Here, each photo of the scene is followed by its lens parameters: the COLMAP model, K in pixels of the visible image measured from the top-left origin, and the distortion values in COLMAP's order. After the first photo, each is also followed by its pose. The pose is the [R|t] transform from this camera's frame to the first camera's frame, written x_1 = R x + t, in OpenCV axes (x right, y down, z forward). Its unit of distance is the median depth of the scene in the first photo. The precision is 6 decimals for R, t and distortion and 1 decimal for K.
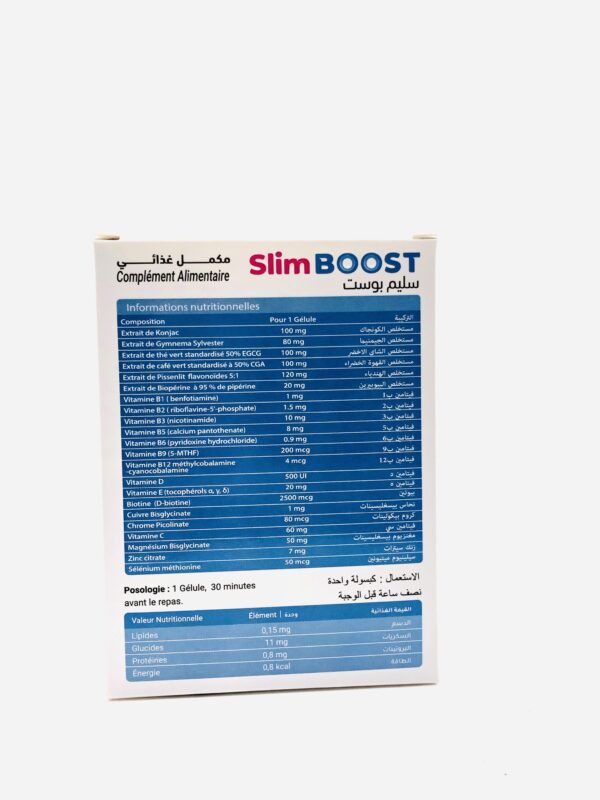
lens RADIAL K [[938.1, 0, 301.2], [0, 938.1, 402.0], [0, 0, 1]] dist [0.058384, 0.000000]
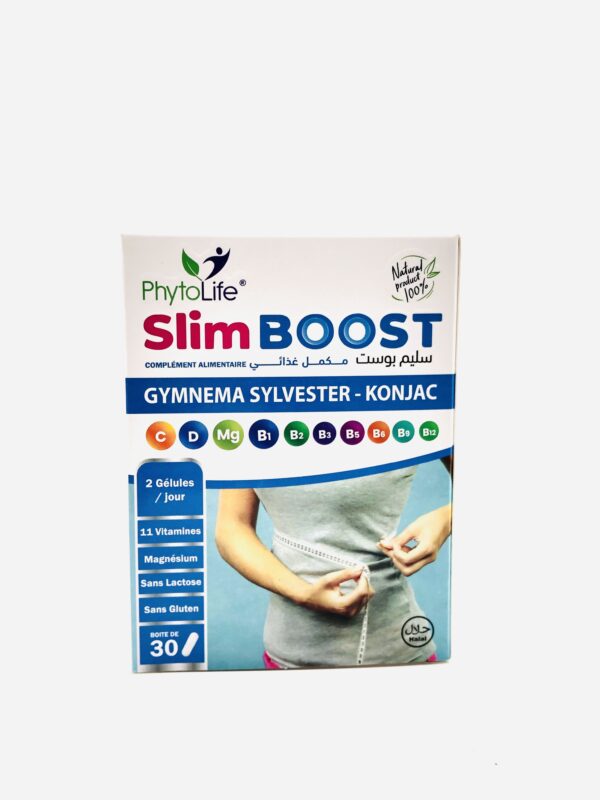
lens RADIAL K [[938.1, 0, 299.1], [0, 938.1, 399.5], [0, 0, 1]] dist [0.058384, 0.000000]
pose [[0.999834, 0.008079, -0.016358, 0.049107], [-0.009368, 0.996727, -0.080299, -0.059944], [0.015656, 0.080439, 0.996637, 0.431495]]
